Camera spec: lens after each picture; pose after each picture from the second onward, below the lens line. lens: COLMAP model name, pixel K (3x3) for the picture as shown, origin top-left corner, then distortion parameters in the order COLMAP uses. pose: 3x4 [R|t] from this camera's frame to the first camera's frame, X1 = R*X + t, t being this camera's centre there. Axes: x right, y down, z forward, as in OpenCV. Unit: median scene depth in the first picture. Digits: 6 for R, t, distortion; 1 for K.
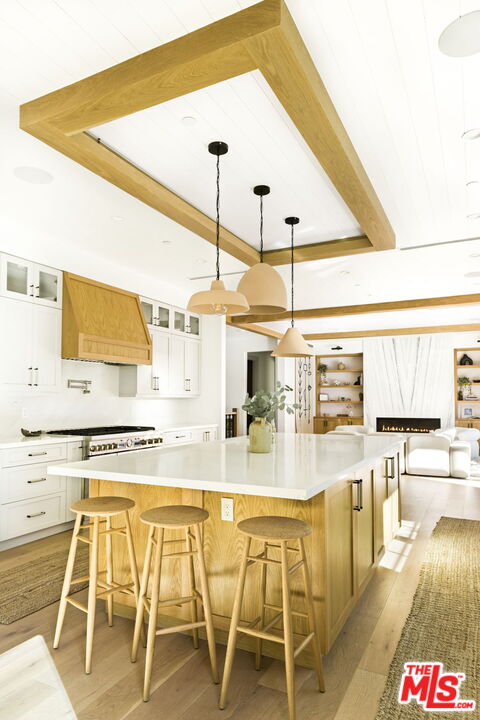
lens RADIAL K [[466.3, 0, 241.3], [0, 466.3, 366.2], [0, 0, 1]] dist [-0.005666, -0.000419]
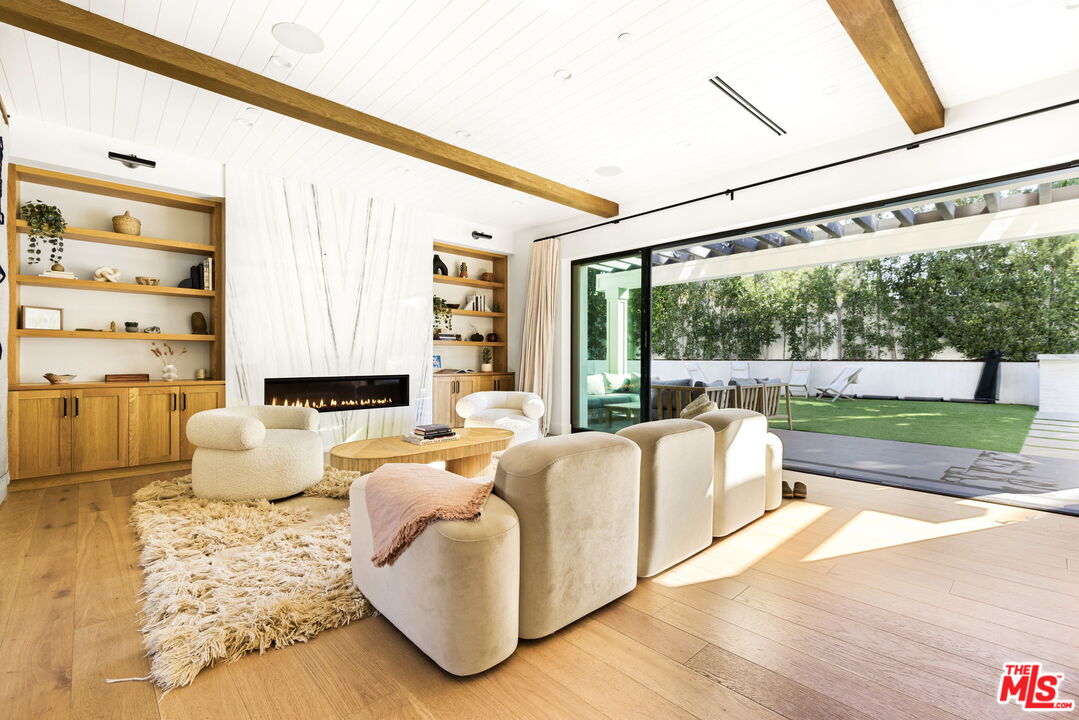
lens RADIAL K [[478.4, 0, 549.4], [0, 478.4, 360.5], [0, 0, 1]] dist [0.002385, -0.000370]
pose [[0.329111, -0.003888, 0.944283, -0.002513], [-0.069365, 0.997190, 0.028281, 0.068690], [-0.941740, -0.074808, 0.327917, 0.660675]]
